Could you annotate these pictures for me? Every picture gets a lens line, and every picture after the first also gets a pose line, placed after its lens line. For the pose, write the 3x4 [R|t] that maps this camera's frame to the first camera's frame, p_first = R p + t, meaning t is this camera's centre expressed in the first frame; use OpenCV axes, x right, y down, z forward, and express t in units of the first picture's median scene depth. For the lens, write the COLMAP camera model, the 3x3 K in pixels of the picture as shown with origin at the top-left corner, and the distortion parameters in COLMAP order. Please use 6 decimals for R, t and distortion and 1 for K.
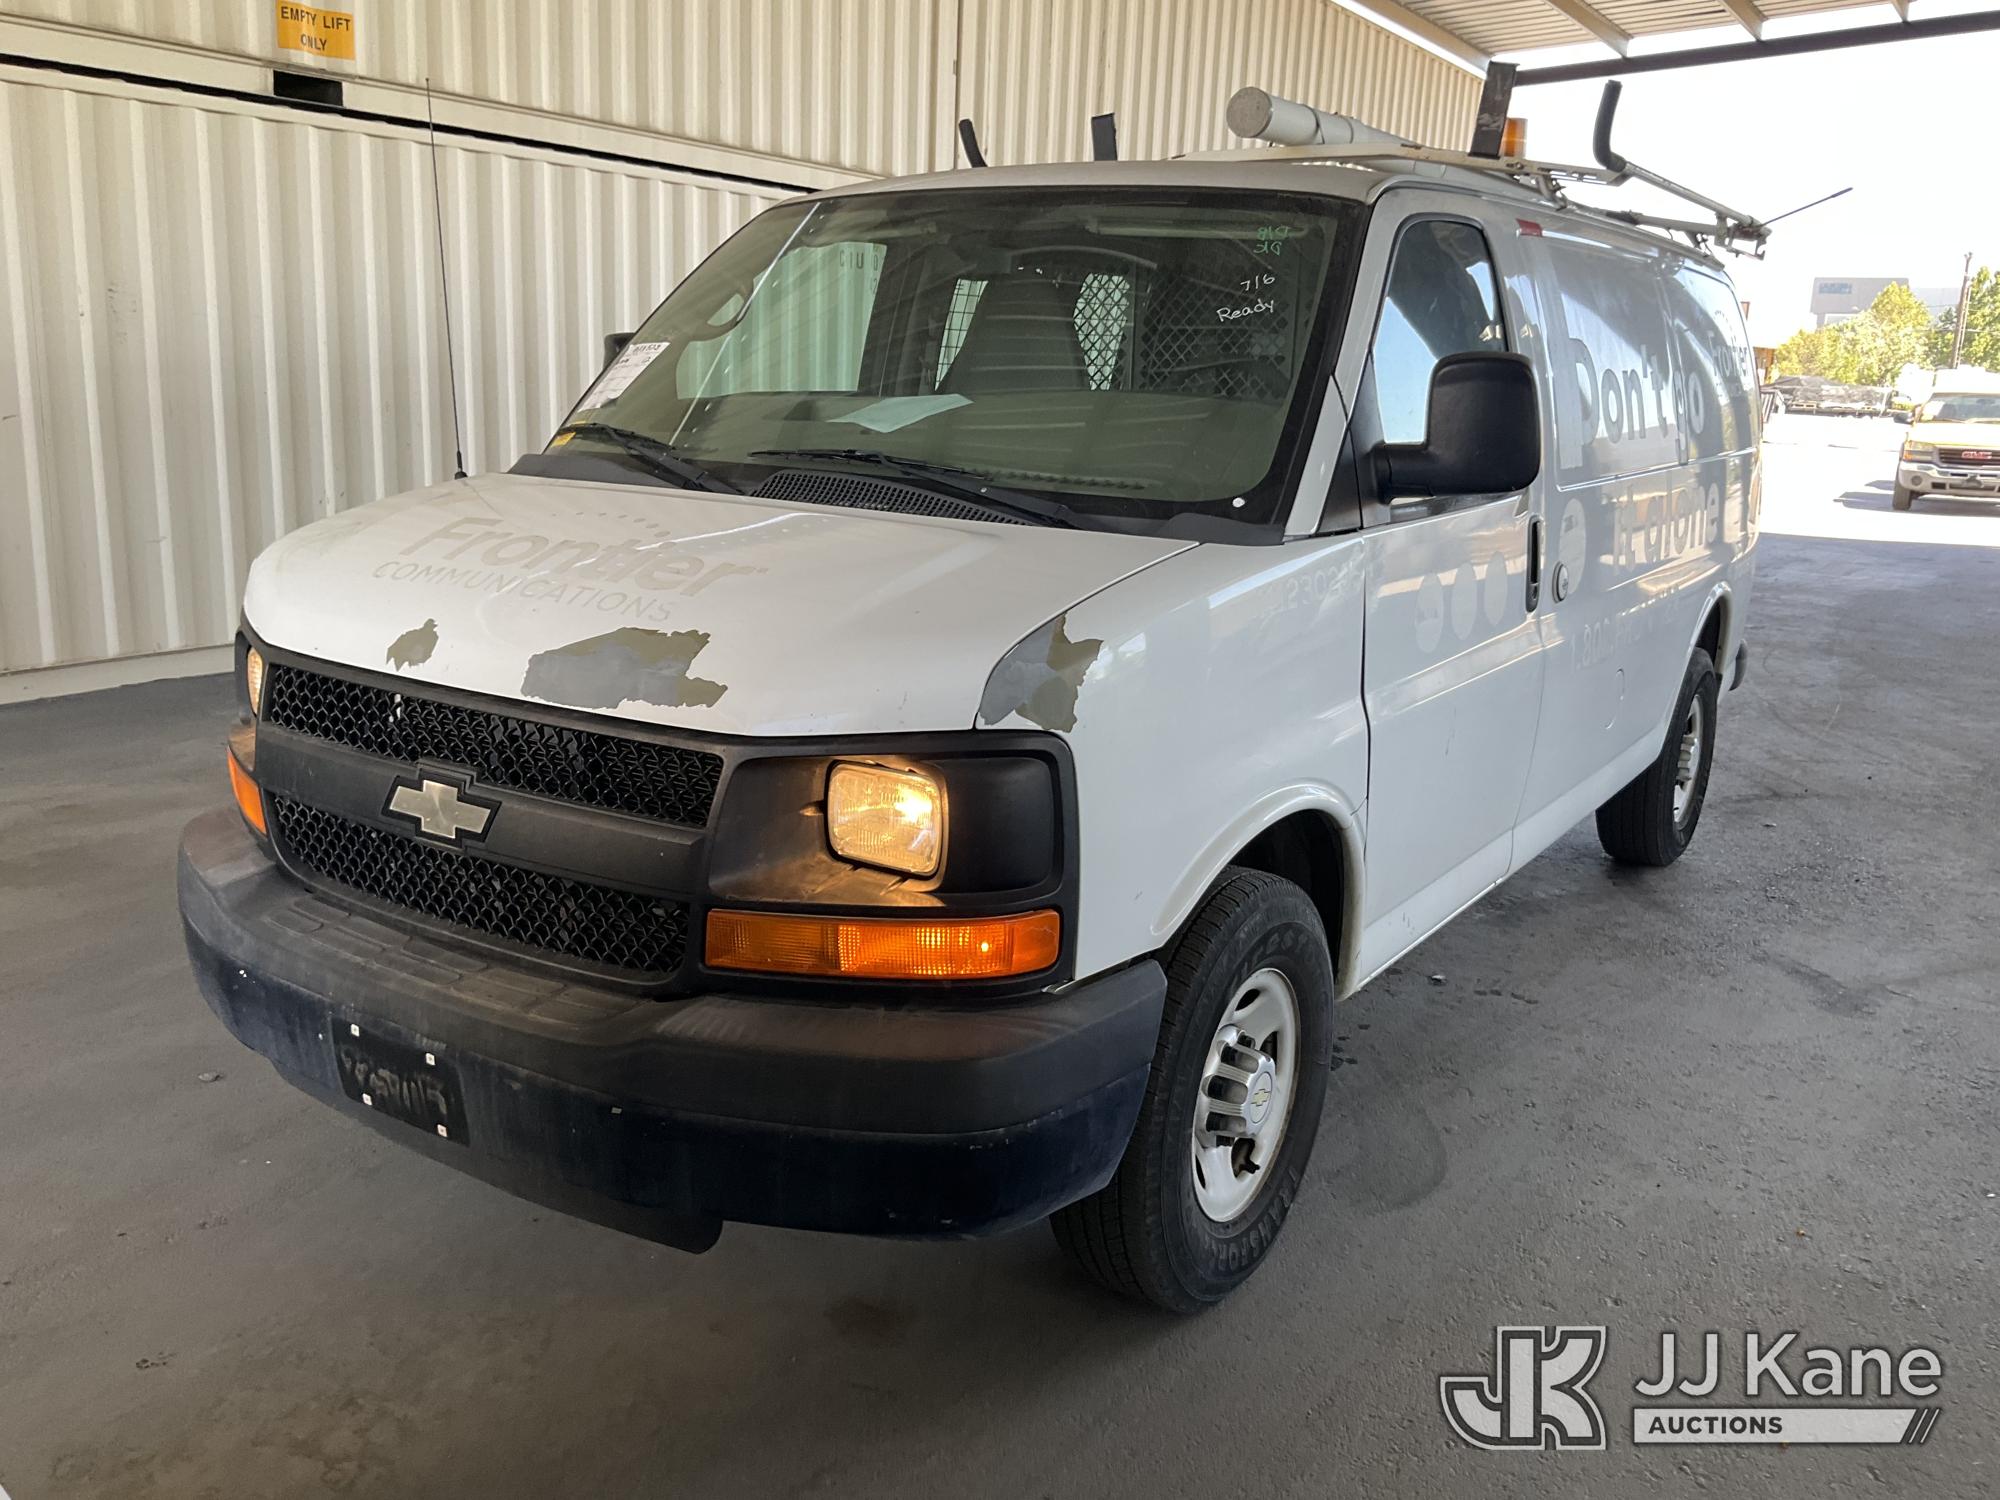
lens RADIAL K [[1679.2, 0, 999.0], [0, 1679.2, 752.4], [0, 0, 1]] dist [0.014247, -0.021771]
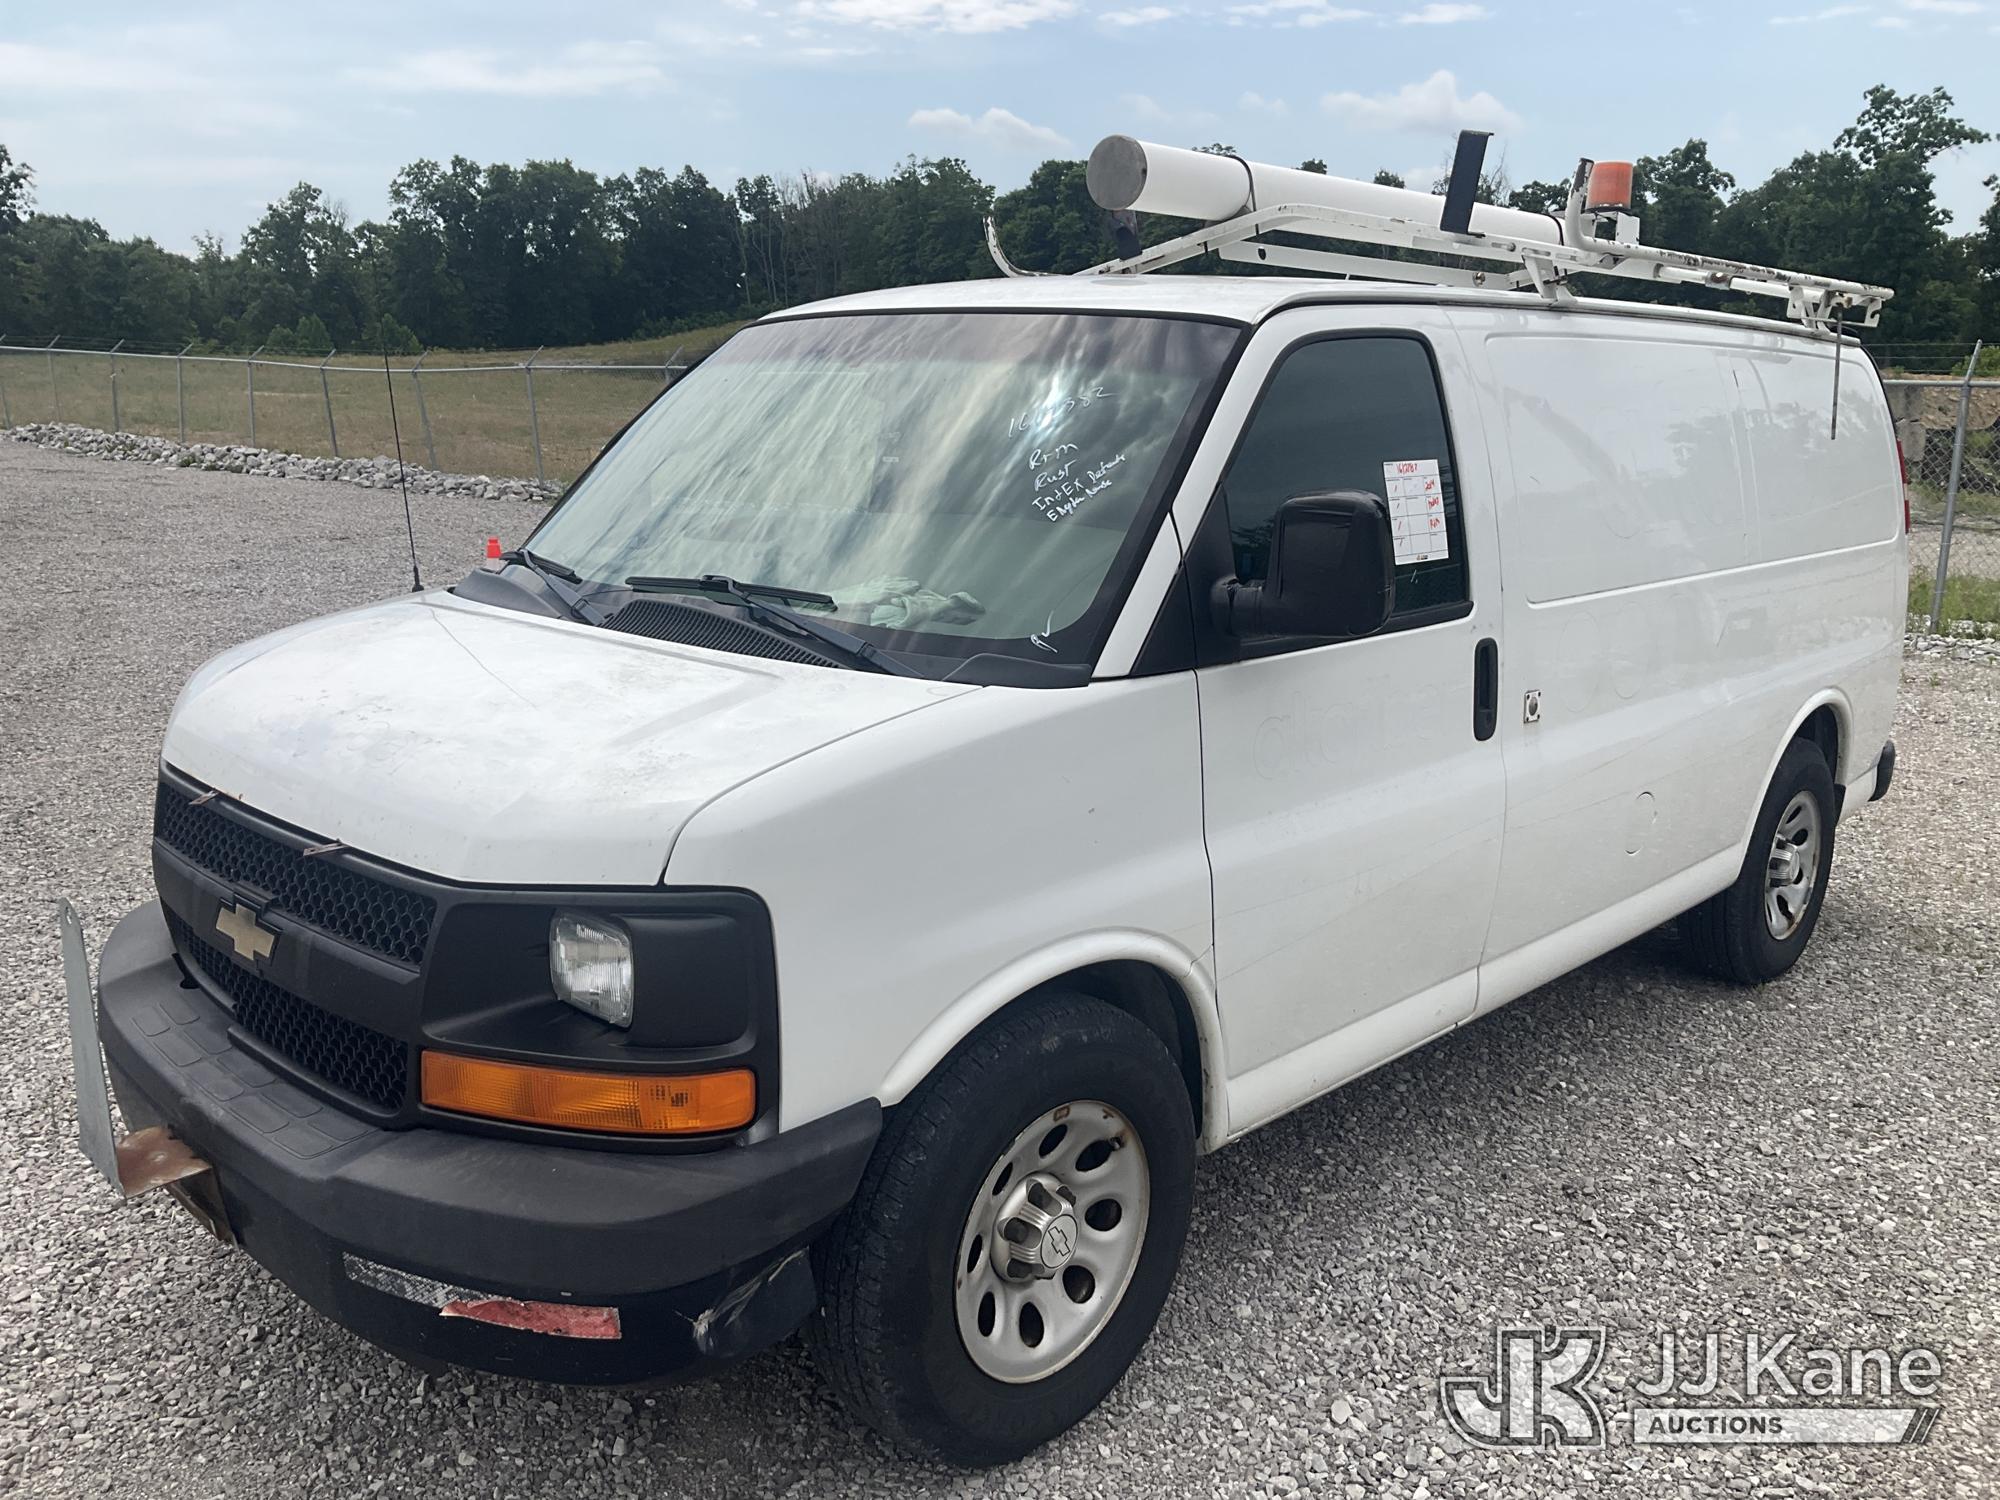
lens RADIAL K [[1679.2, 0, 1002.1], [0, 1679.2, 735.8], [0, 0, 1]] dist [0.014247, -0.021771]
pose [[0.984672, 0.024633, -0.172667, 0.275343], [-0.031145, 0.998898, -0.035103, -0.057111], [0.171612, 0.039943, 0.984355, 0.031019]]
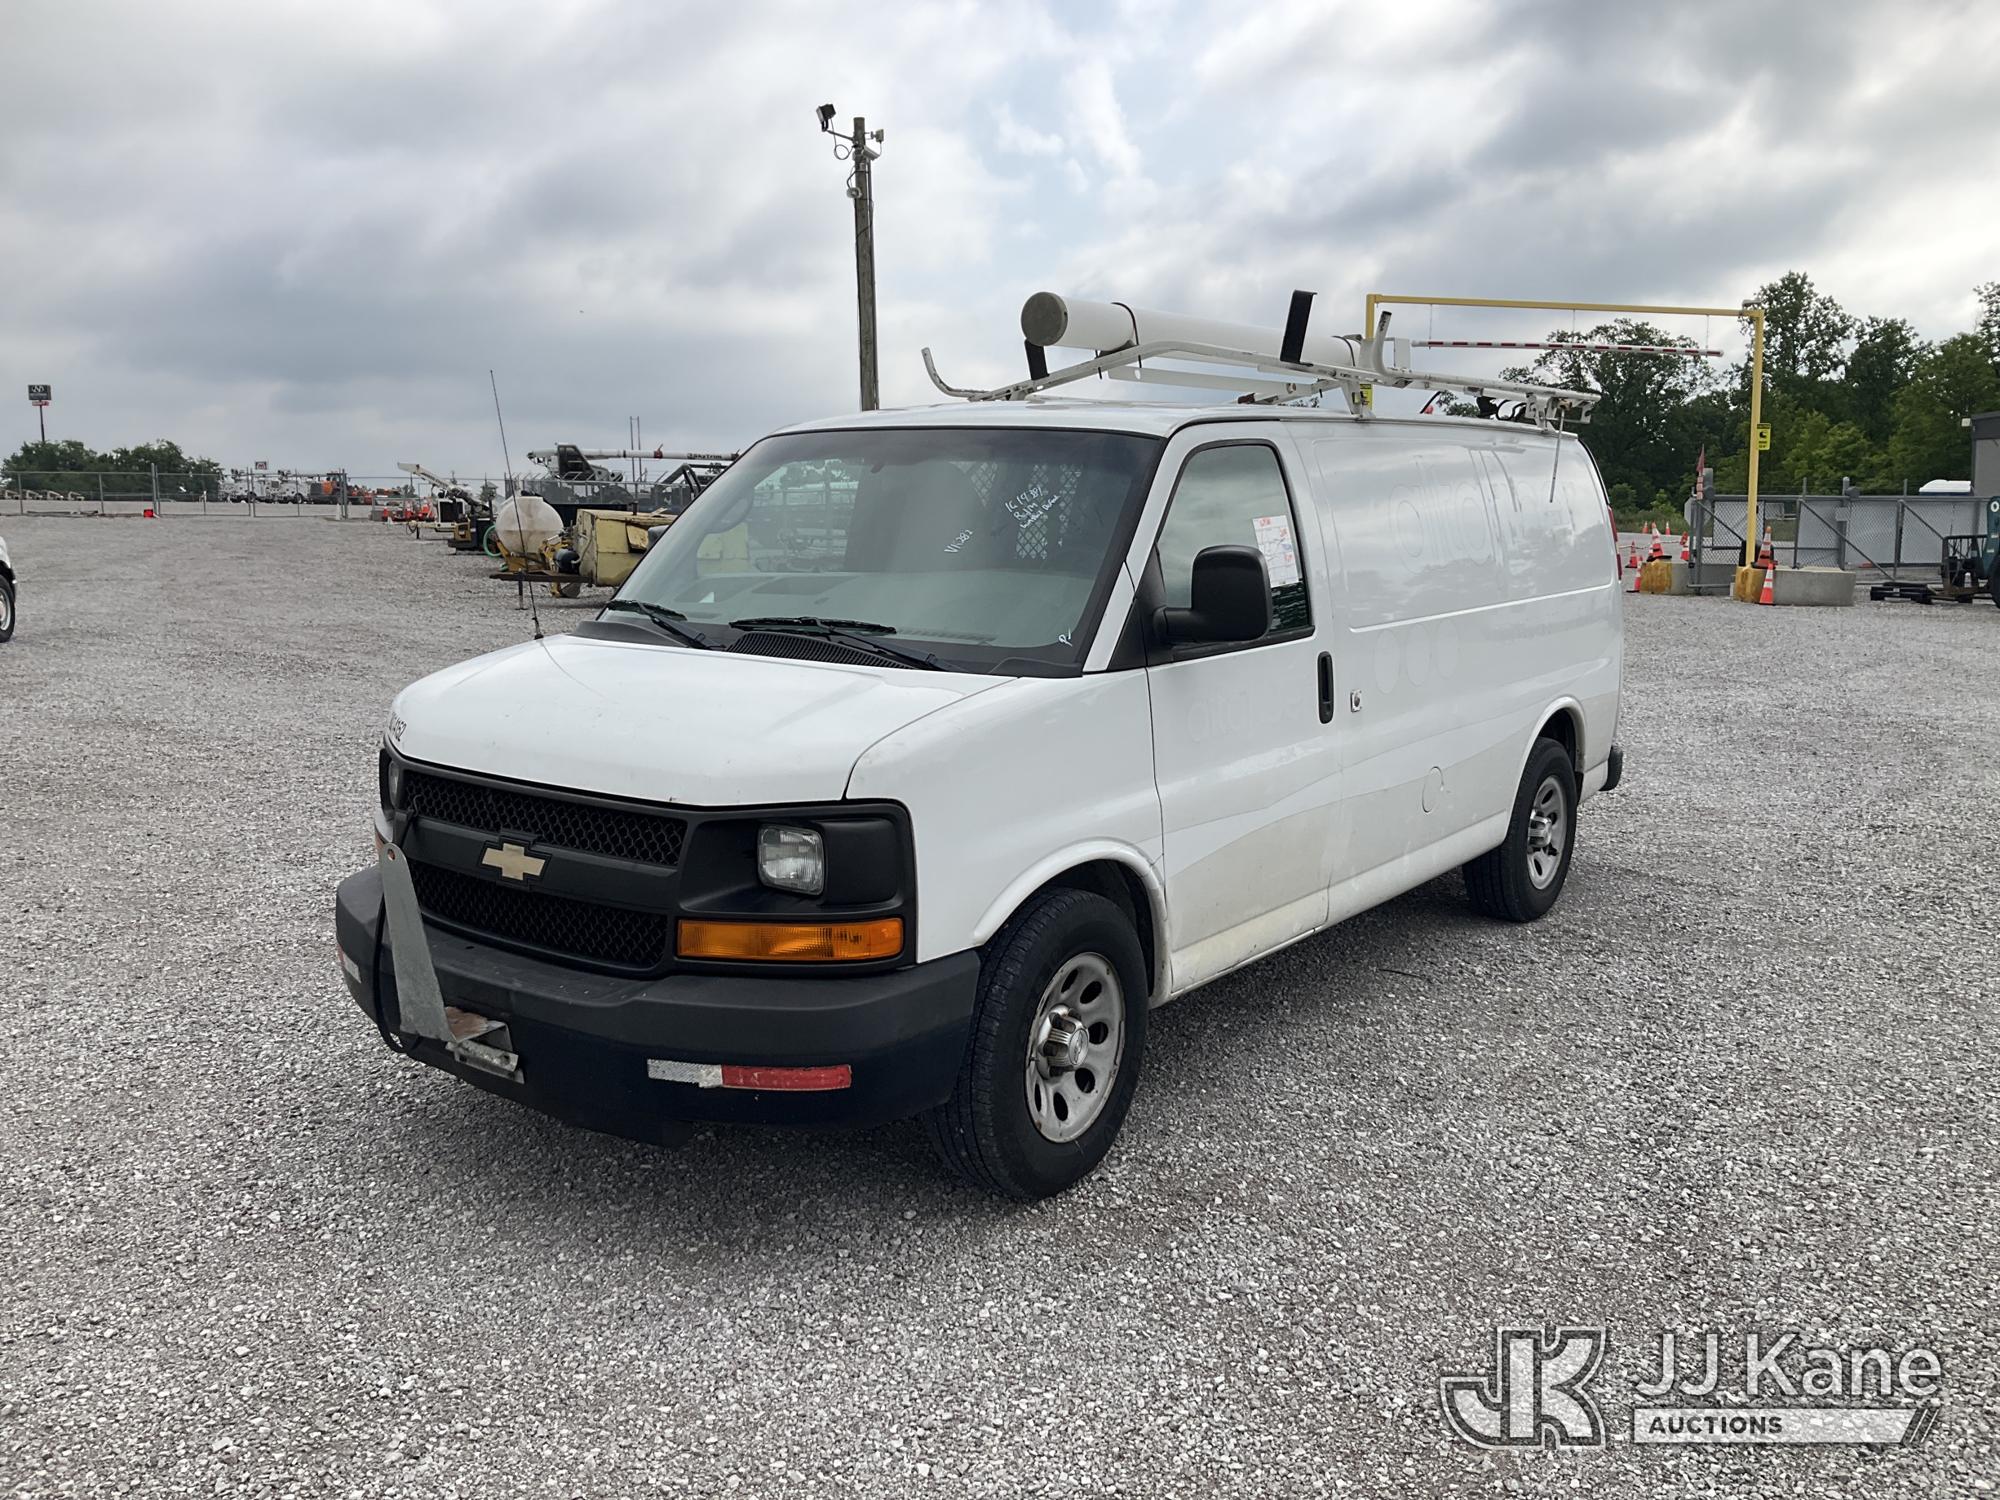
lens RADIAL K [[1679.2, 0, 1026.1], [0, 1679.2, 742.2], [0, 0, 1]] dist [0.014247, -0.021771]
pose [[0.998942, -0.014727, -0.043575, 0.175200], [0.011206, 0.996733, -0.079986, 0.046408], [0.044611, 0.079413, 0.995843, -0.444115]]
